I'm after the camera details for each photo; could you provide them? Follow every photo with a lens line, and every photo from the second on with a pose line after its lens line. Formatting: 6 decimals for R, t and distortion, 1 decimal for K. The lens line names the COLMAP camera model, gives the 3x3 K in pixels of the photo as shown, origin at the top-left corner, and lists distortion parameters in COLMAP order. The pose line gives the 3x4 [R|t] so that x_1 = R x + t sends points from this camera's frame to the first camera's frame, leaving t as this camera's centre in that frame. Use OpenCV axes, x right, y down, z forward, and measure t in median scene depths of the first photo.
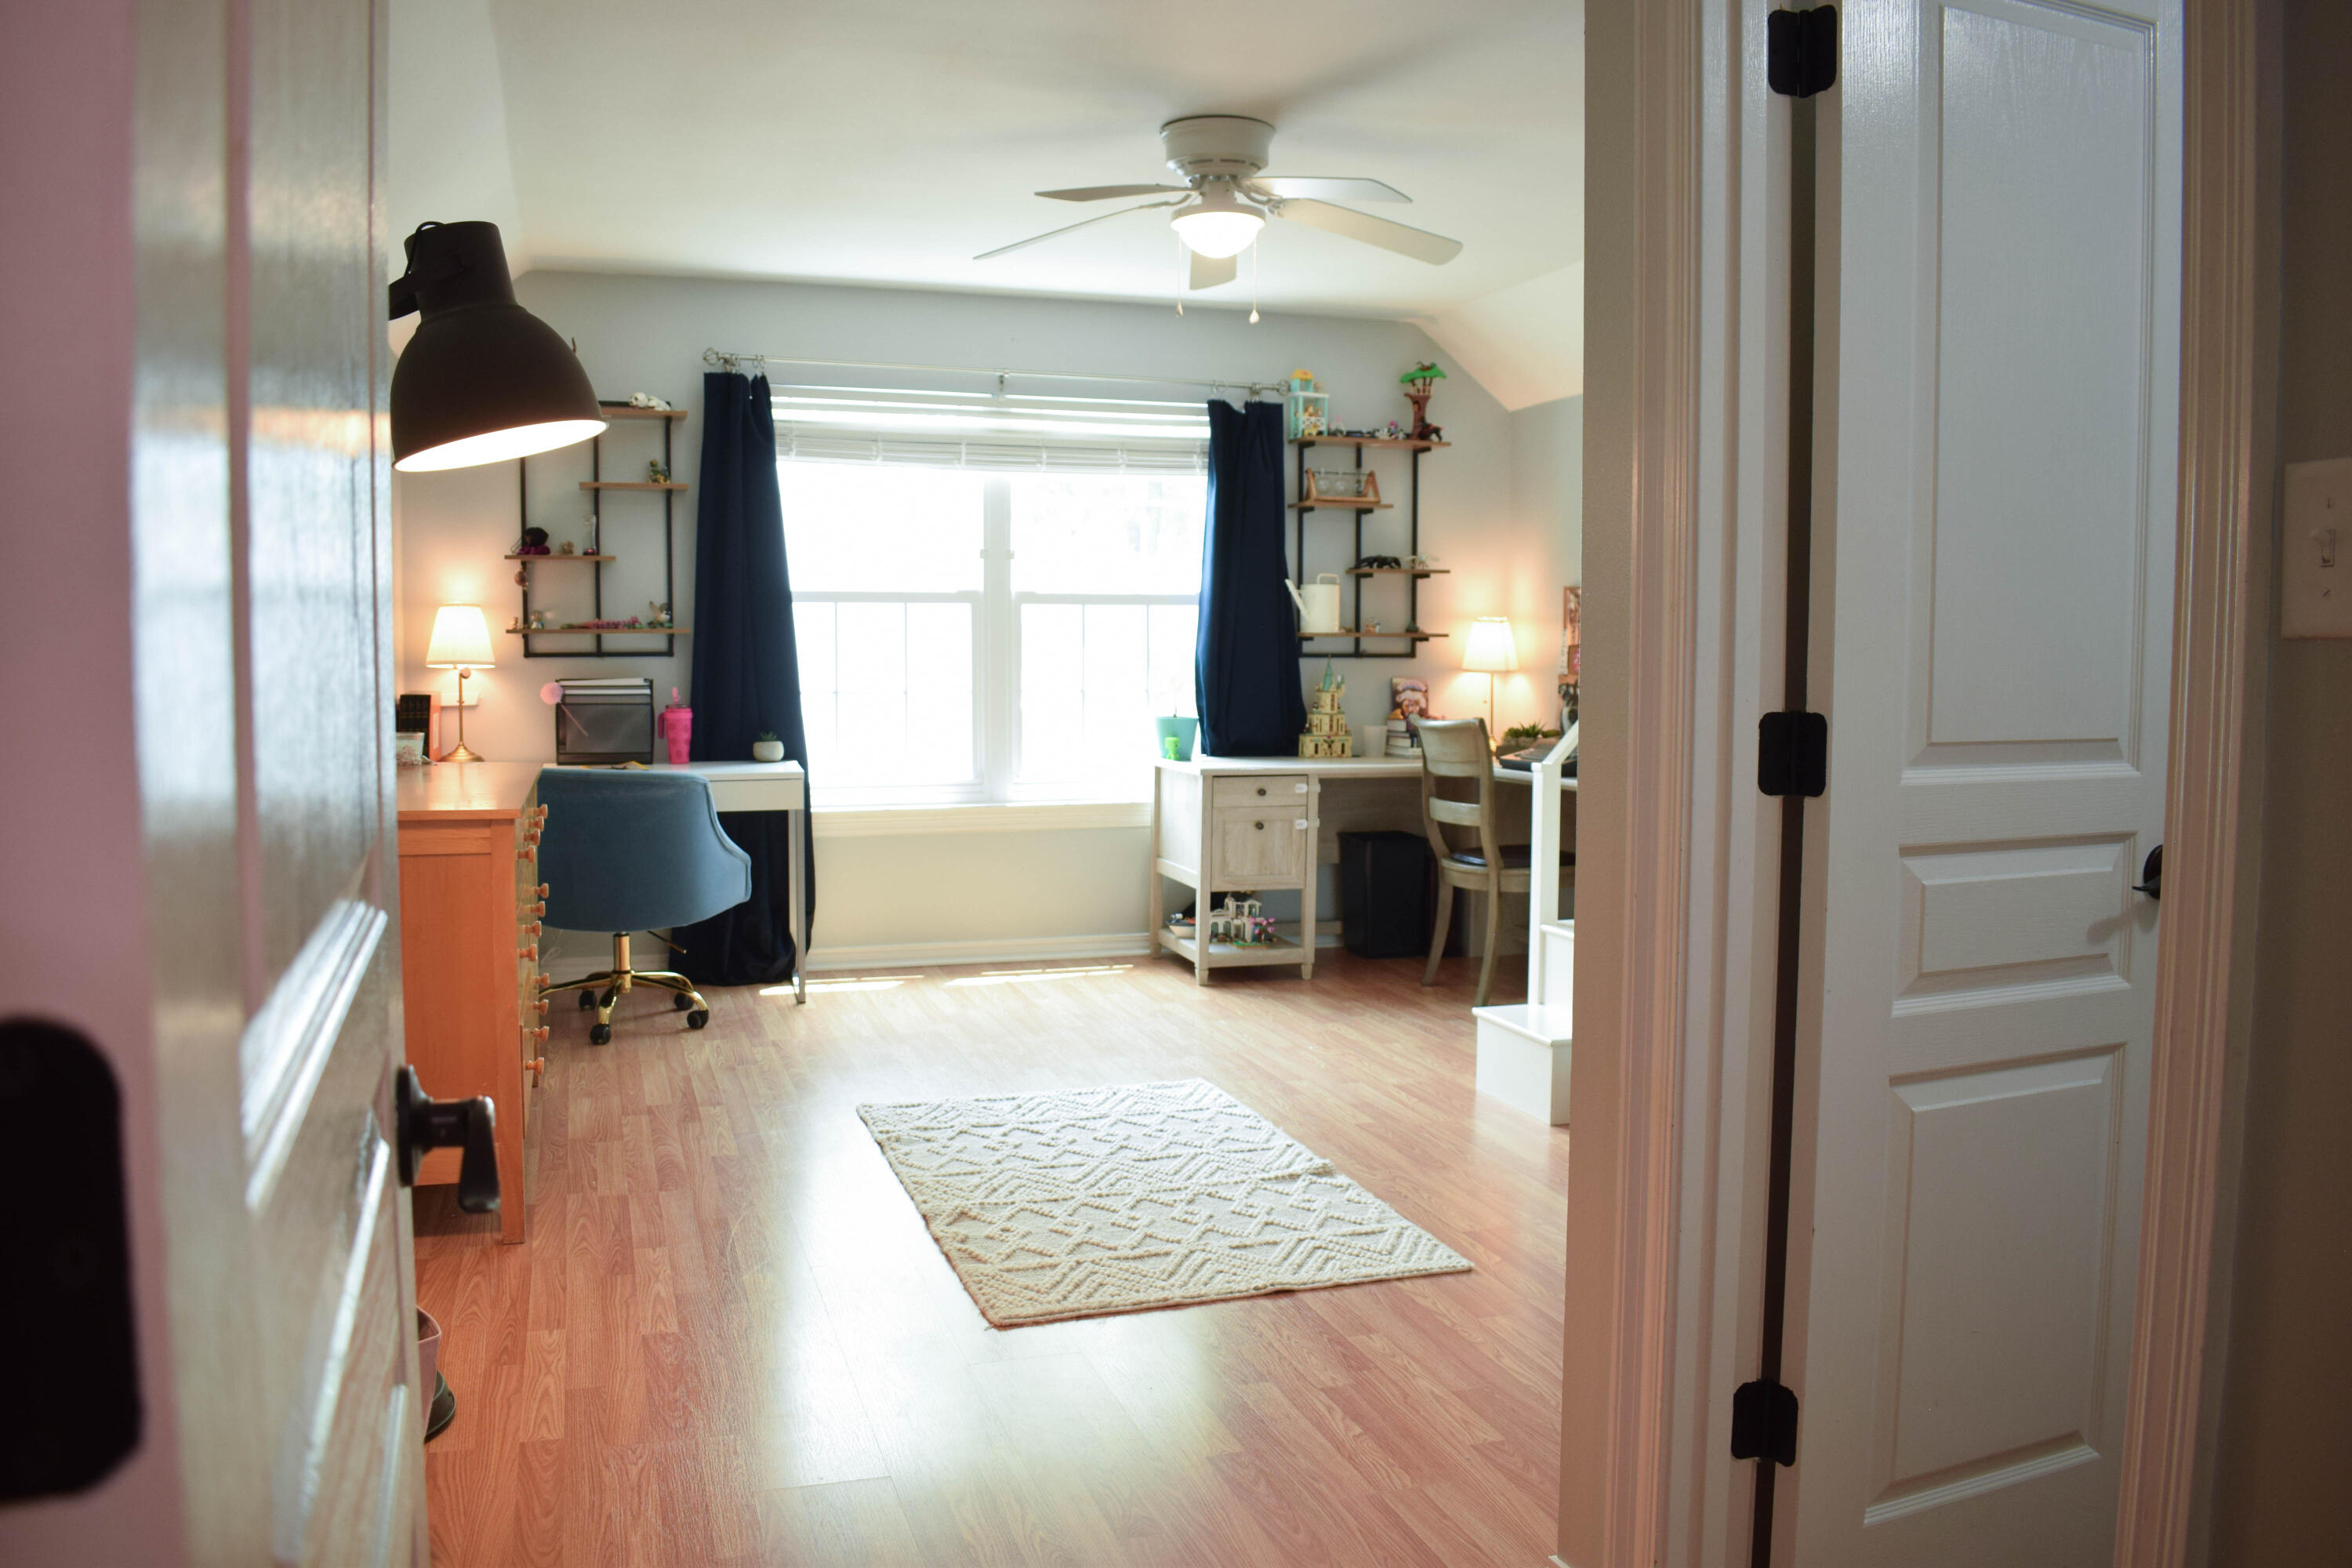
lens RADIAL K [[1842.0, 0, 1168.0], [0, 1842.0, 783.4], [0, 0, 1]] dist [-0.092444, 0.014872]
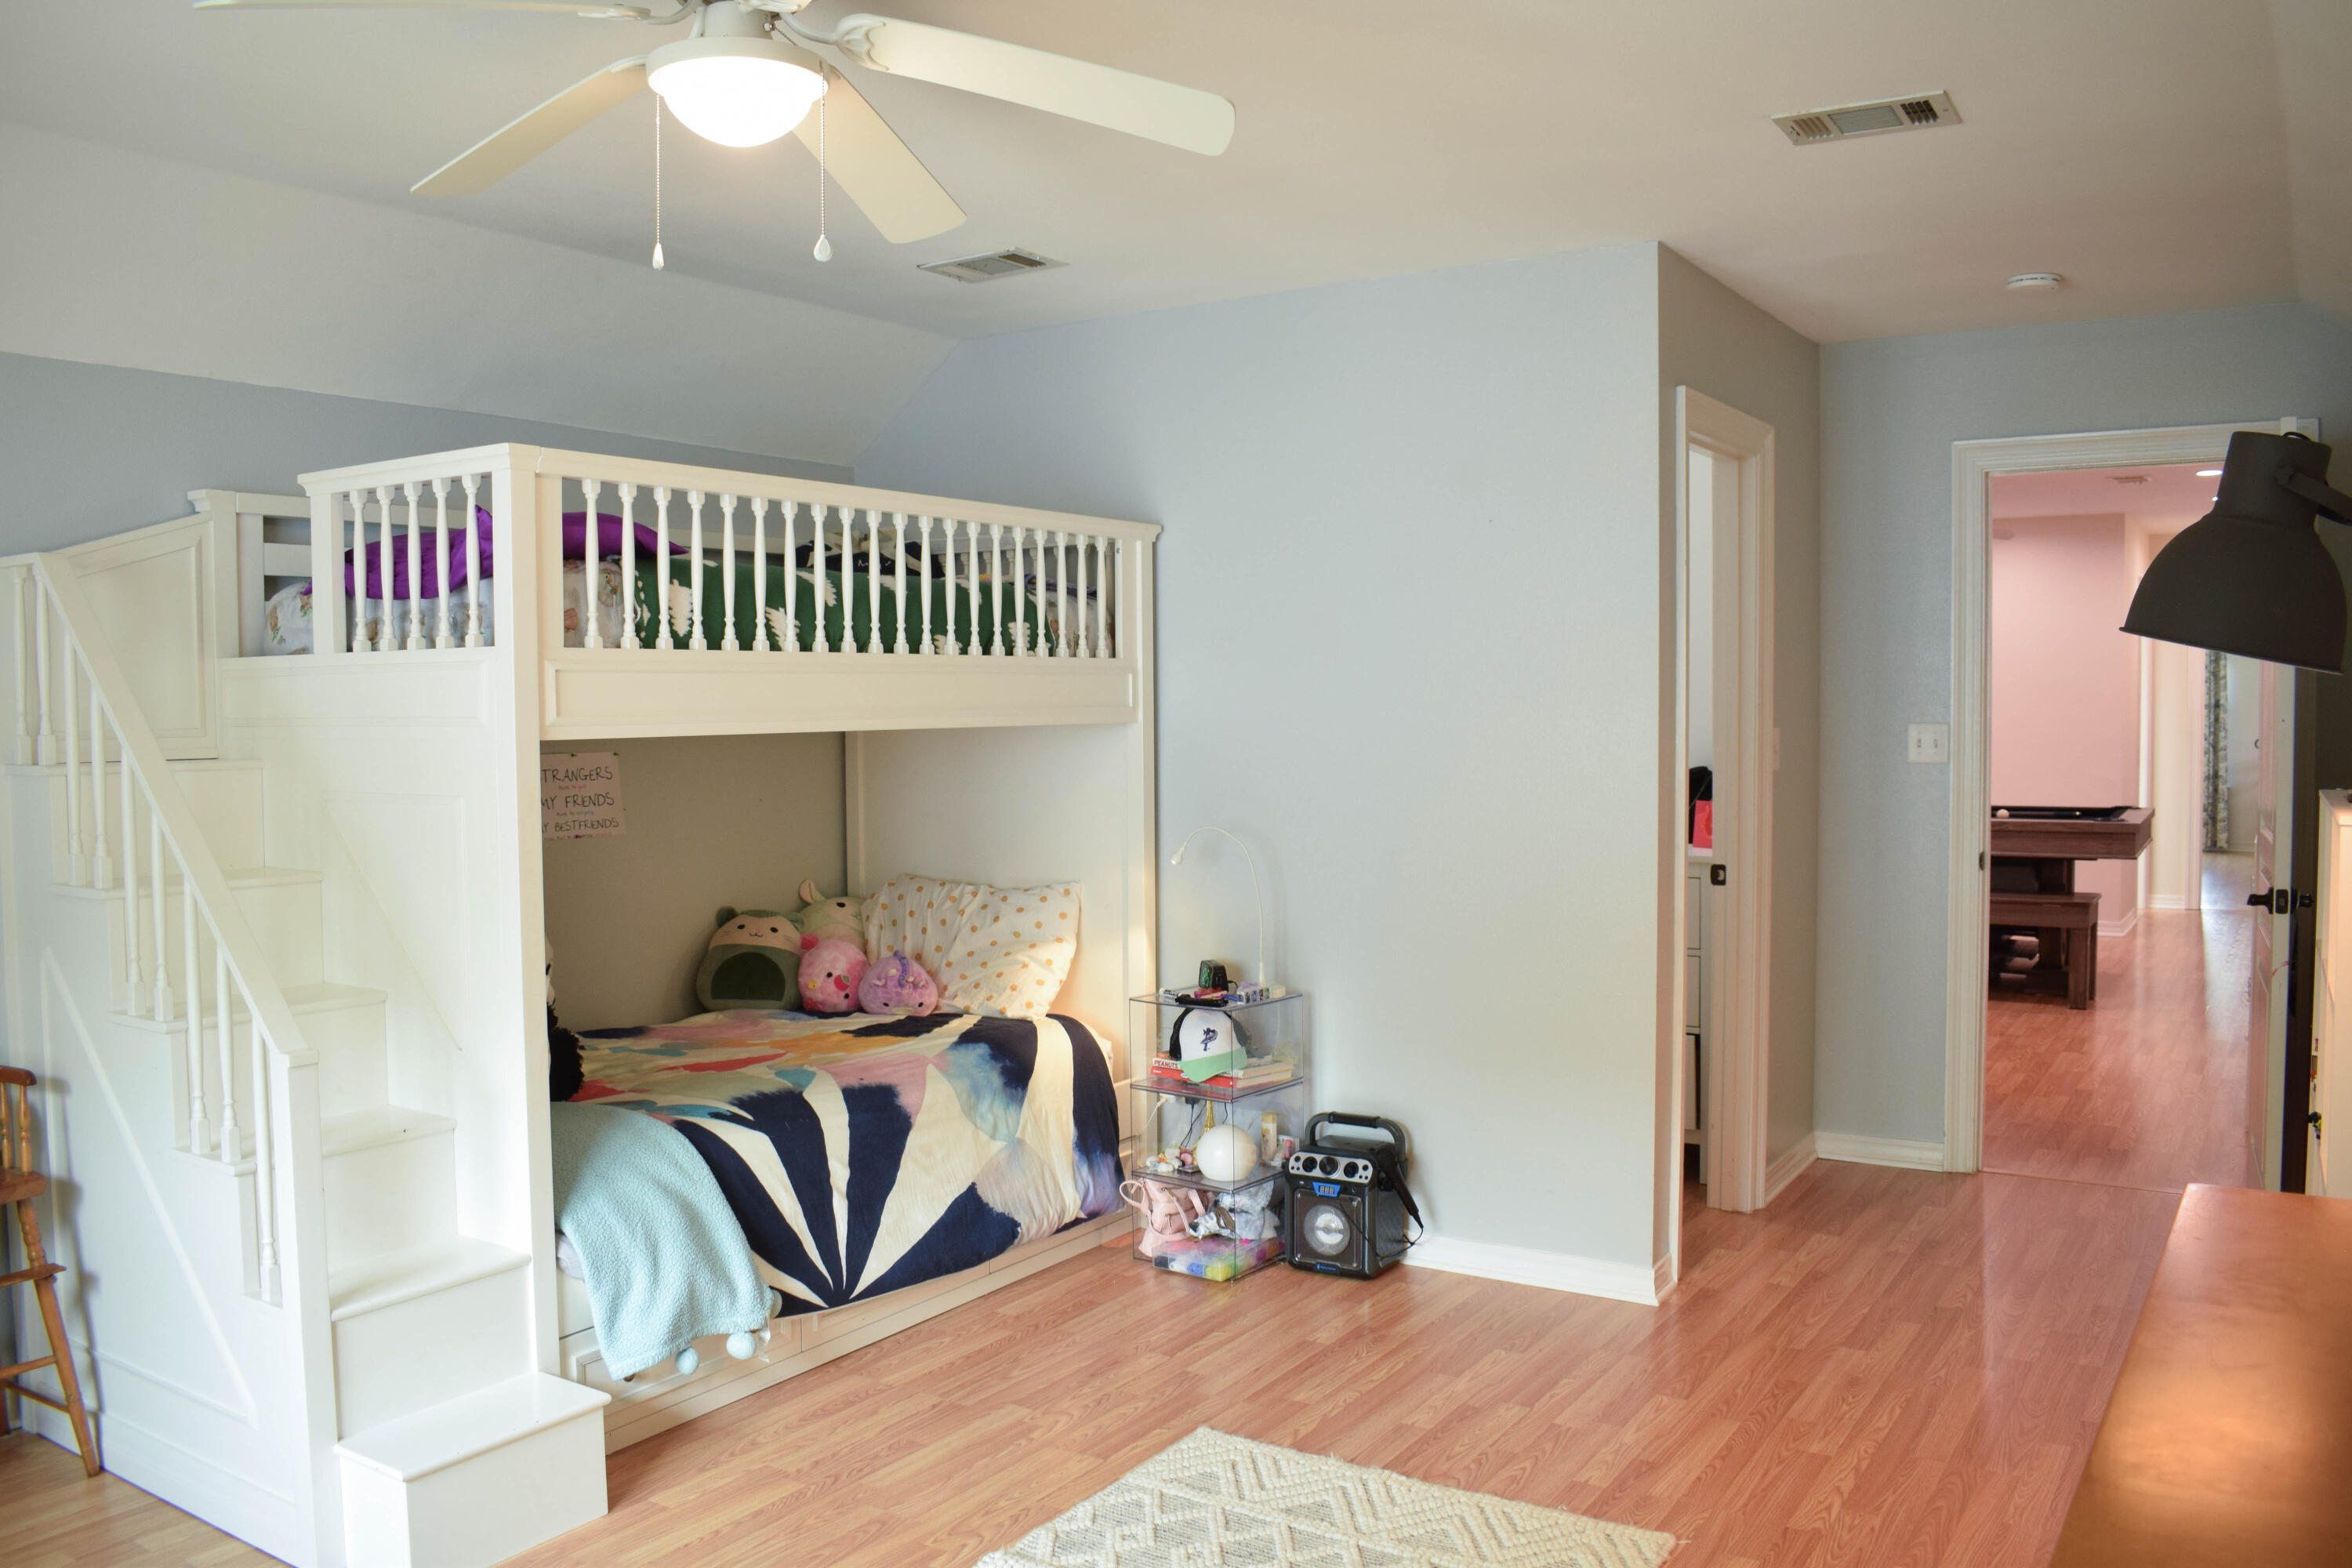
lens RADIAL K [[1842.0, 0, 1166.8], [0, 1842.0, 792.6], [0, 0, 1]] dist [-0.092444, 0.014872]
pose [[-0.630580, -0.039672, 0.775110, -0.328495], [0.064796, 0.992515, 0.103513, -0.106543], [-0.773415, 0.115498, -0.623290, 0.895524]]
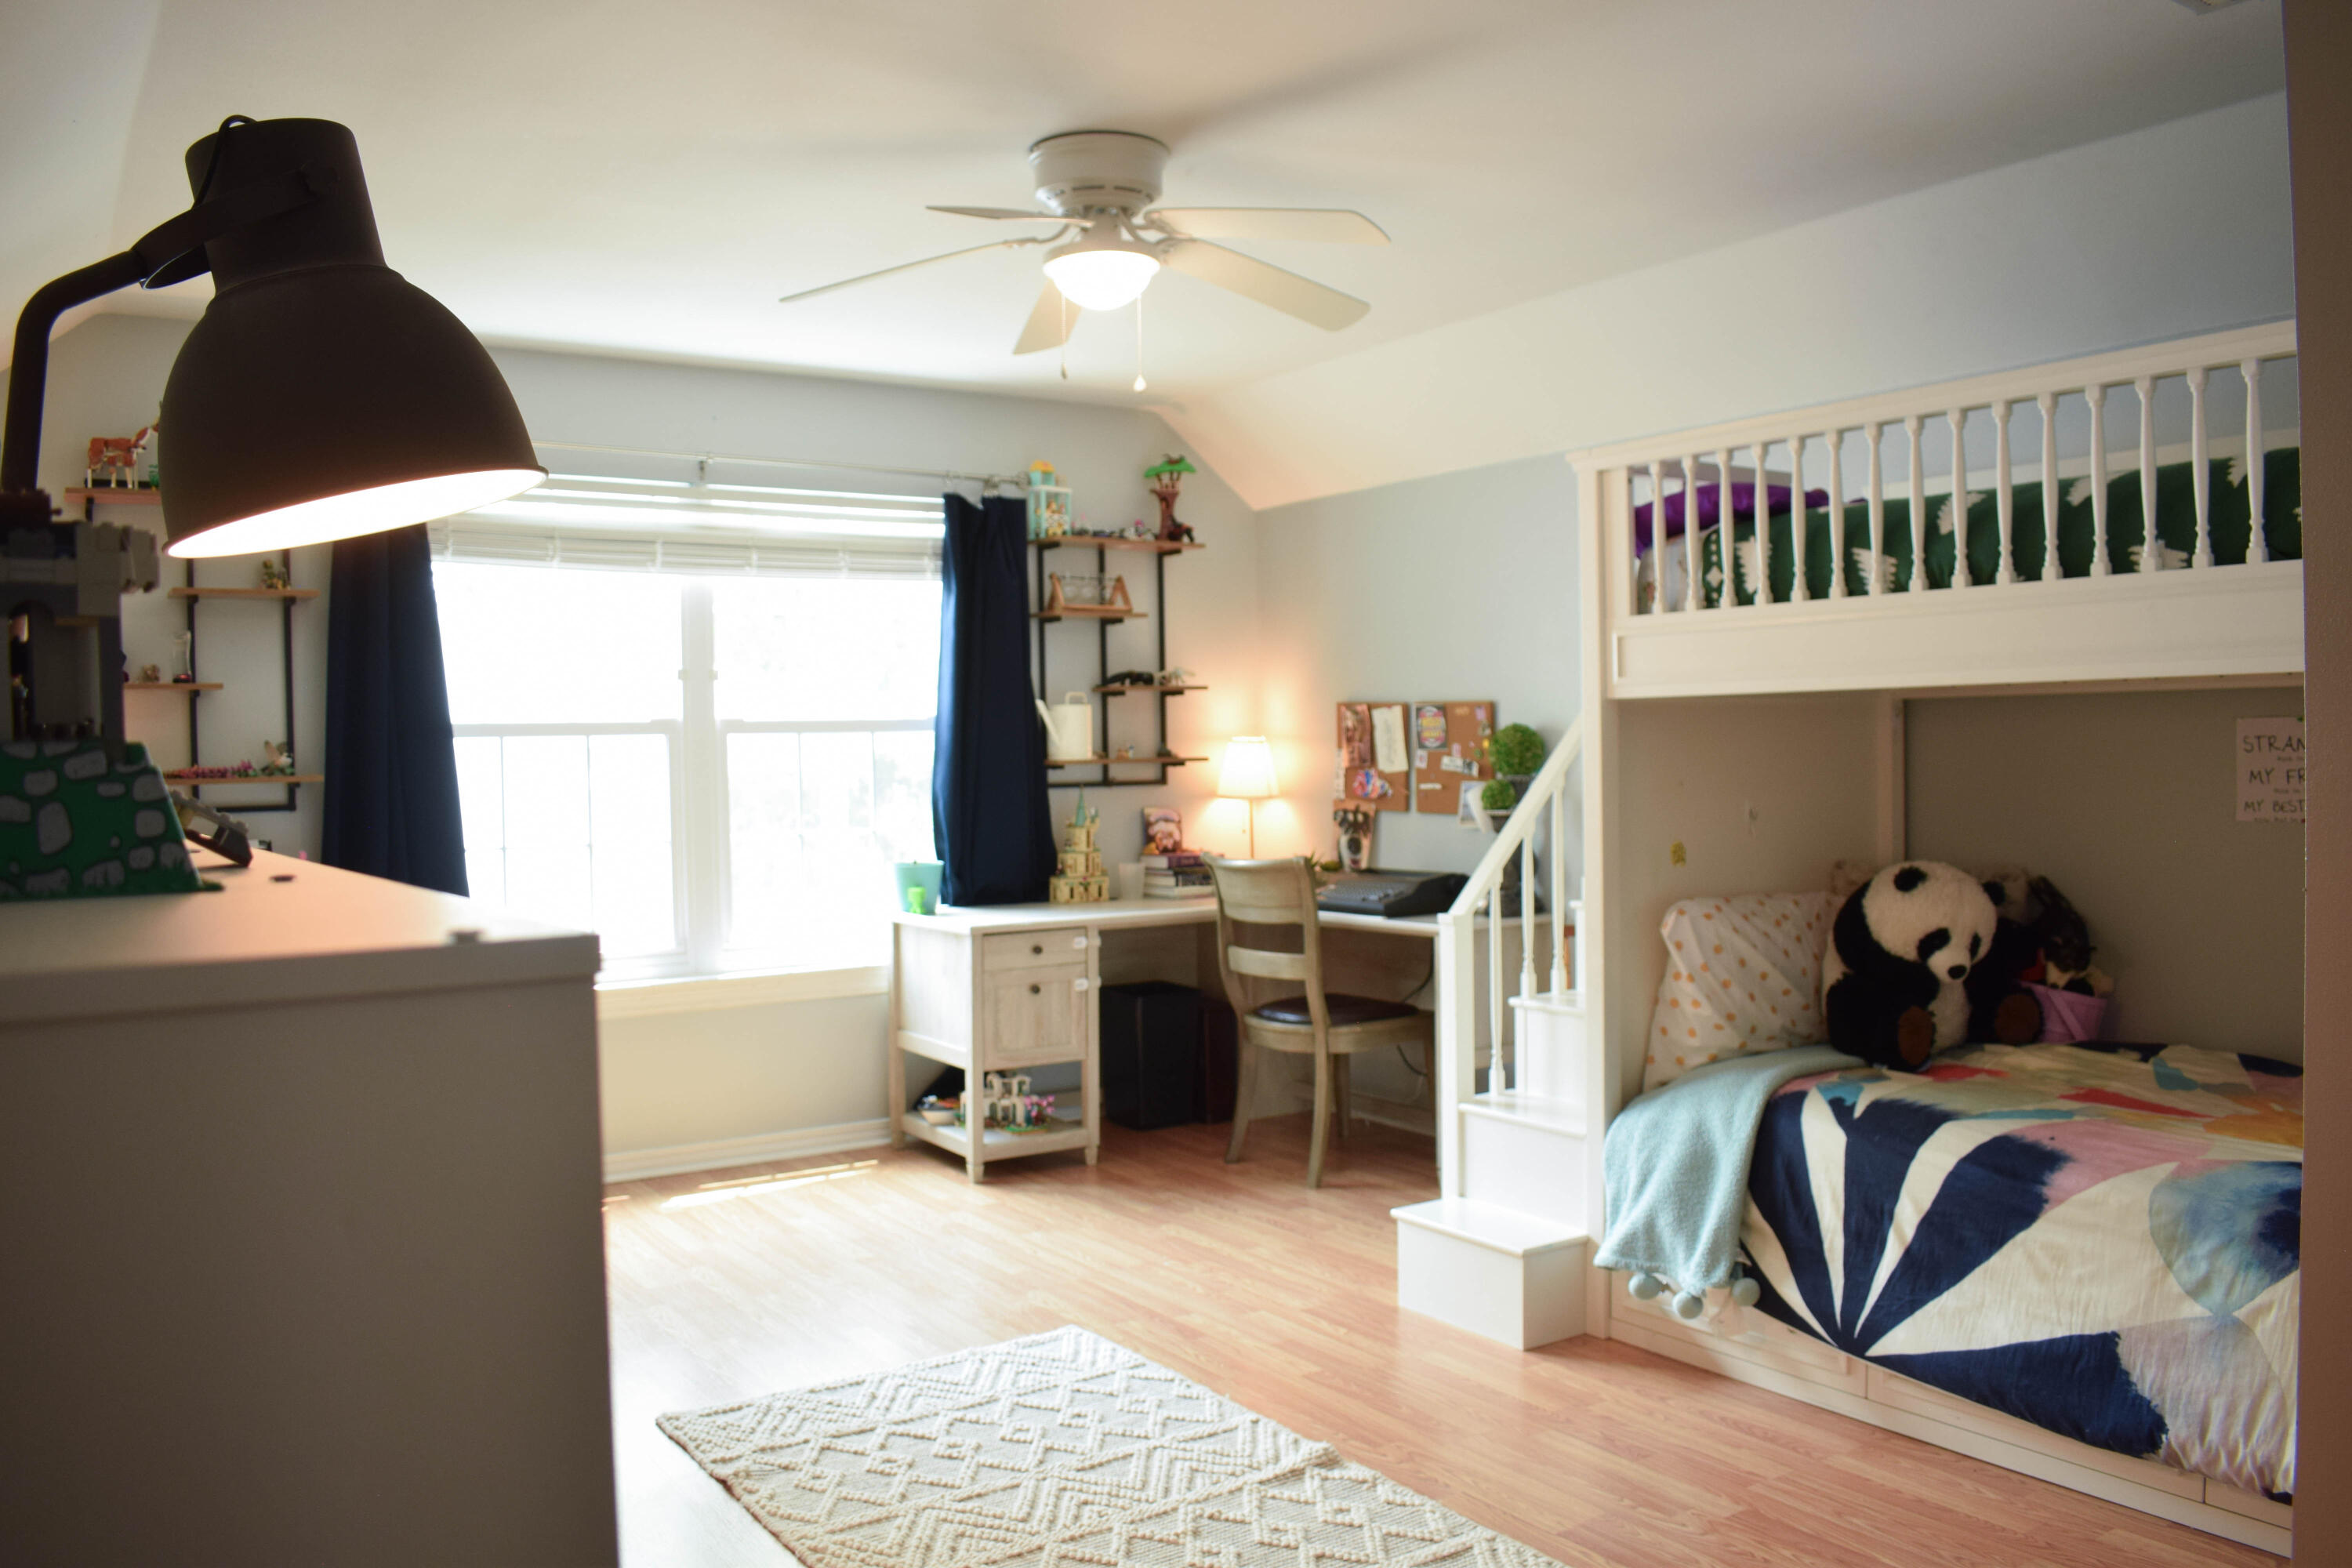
lens RADIAL K [[1842.0, 0, 1167.8], [0, 1842.0, 779.9], [0, 0, 1]] dist [-0.092444, 0.014872]
pose [[0.964218, -0.025815, 0.263853, -0.116678], [0.041767, 0.997611, -0.055028, -0.025044], [-0.261802, 0.064079, 0.962992, 0.164729]]
